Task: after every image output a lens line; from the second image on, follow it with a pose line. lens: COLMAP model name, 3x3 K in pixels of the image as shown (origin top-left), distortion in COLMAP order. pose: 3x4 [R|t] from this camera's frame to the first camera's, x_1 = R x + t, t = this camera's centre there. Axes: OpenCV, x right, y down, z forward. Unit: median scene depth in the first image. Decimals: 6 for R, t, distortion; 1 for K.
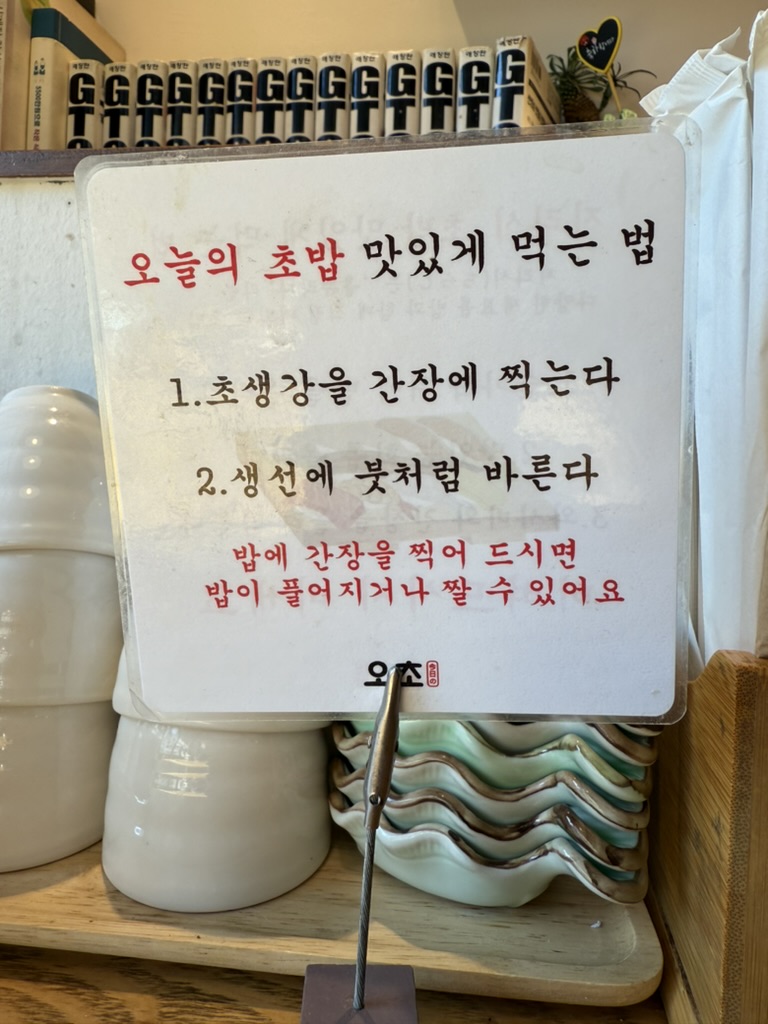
lens RADIAL K [[728.1, 0, 384.0], [0, 728.1, 512.0], [0, 0, 1]] dist [0.006184, -0.004557]
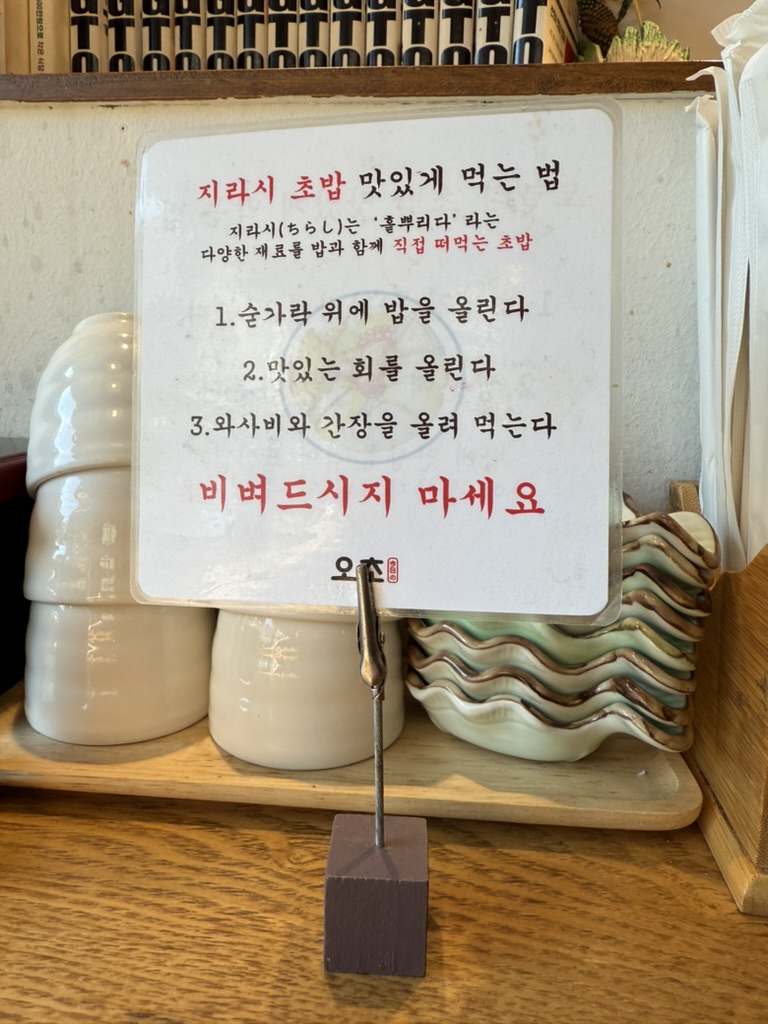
lens RADIAL K [[704.2, 0, 383.4], [0, 704.2, 527.6], [0, 0, 1]] dist [-0.002875, 0.003341]
pose [[0.999865, -0.009899, 0.013093, -0.142526], [0.008154, 0.991840, 0.127224, 0.014059], [-0.014246, -0.127101, 0.991788, -0.089072]]
